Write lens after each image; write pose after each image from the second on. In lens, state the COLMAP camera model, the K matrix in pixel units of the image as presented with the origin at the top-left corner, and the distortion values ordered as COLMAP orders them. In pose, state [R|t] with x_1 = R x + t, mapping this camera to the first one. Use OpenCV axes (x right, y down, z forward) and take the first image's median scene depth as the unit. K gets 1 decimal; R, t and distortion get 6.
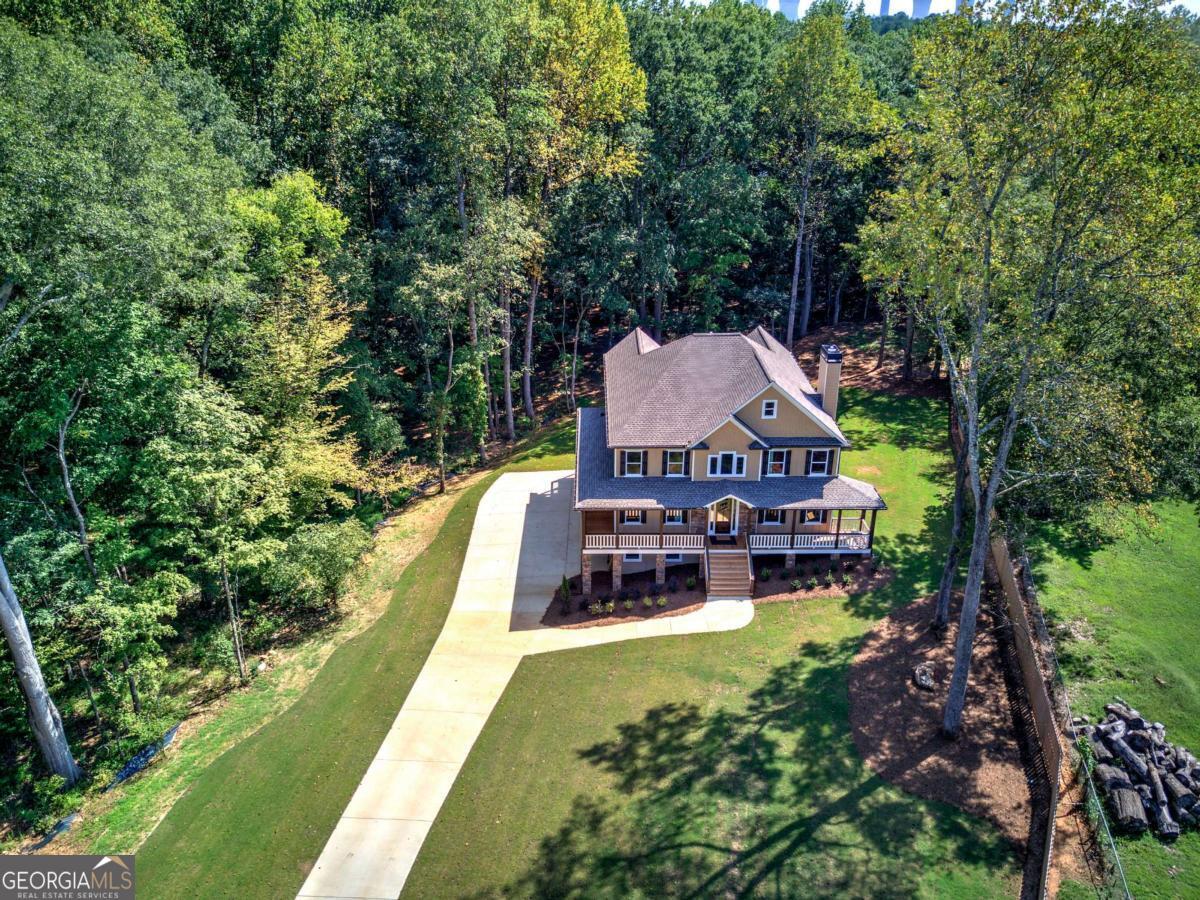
lens RADIAL K [[908.9, 0, 600.0], [0, 908.9, 450.0], [0, 0, 1]] dist [-0.002761, -0.023242]
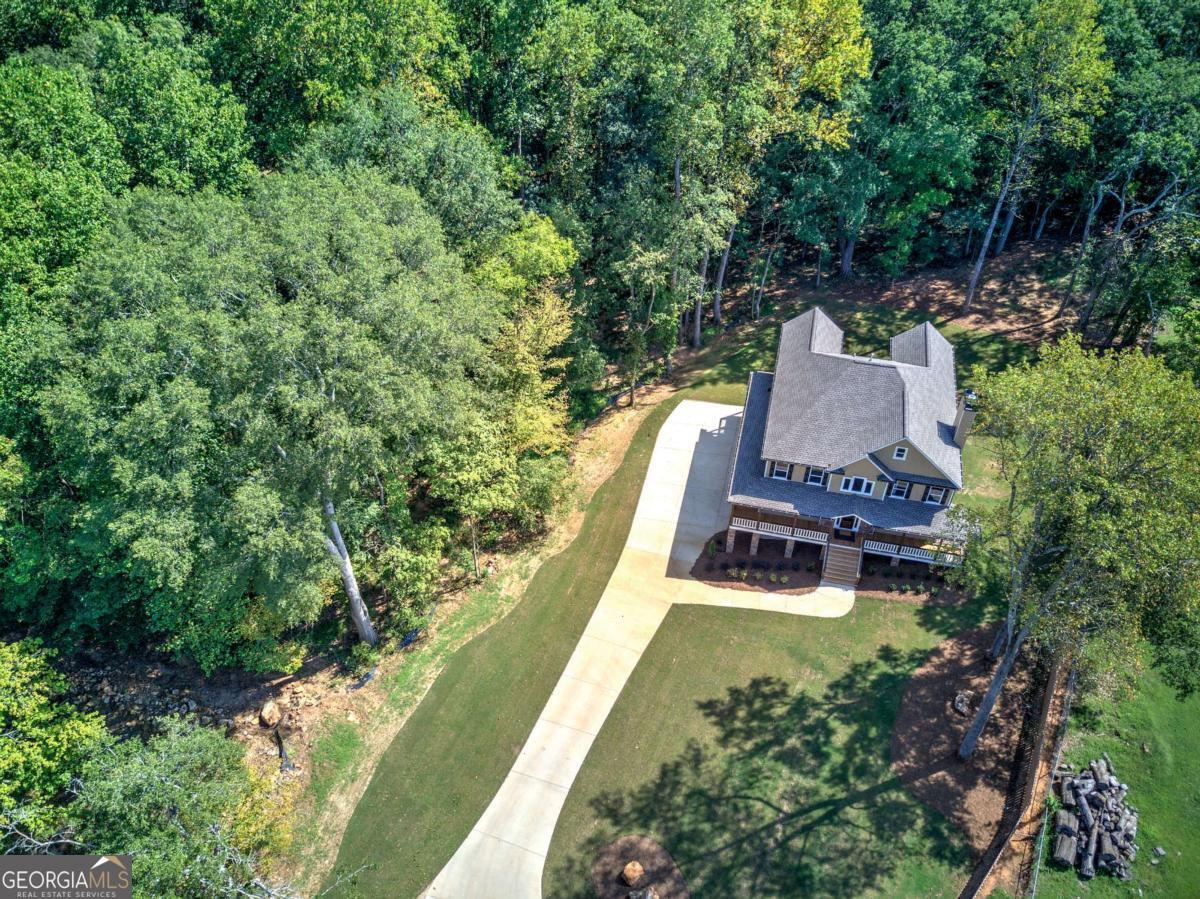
lens RADIAL K [[902.2, 0, 582.2], [0, 902.2, 453.8], [0, 0, 1]] dist [-0.026631, -0.000357]
pose [[0.967465, 0.163287, -0.193258, 0.010002], [-0.090235, 0.936311, 0.339381, -0.475278], [0.236366, -0.310900, 0.920582, -0.229057]]
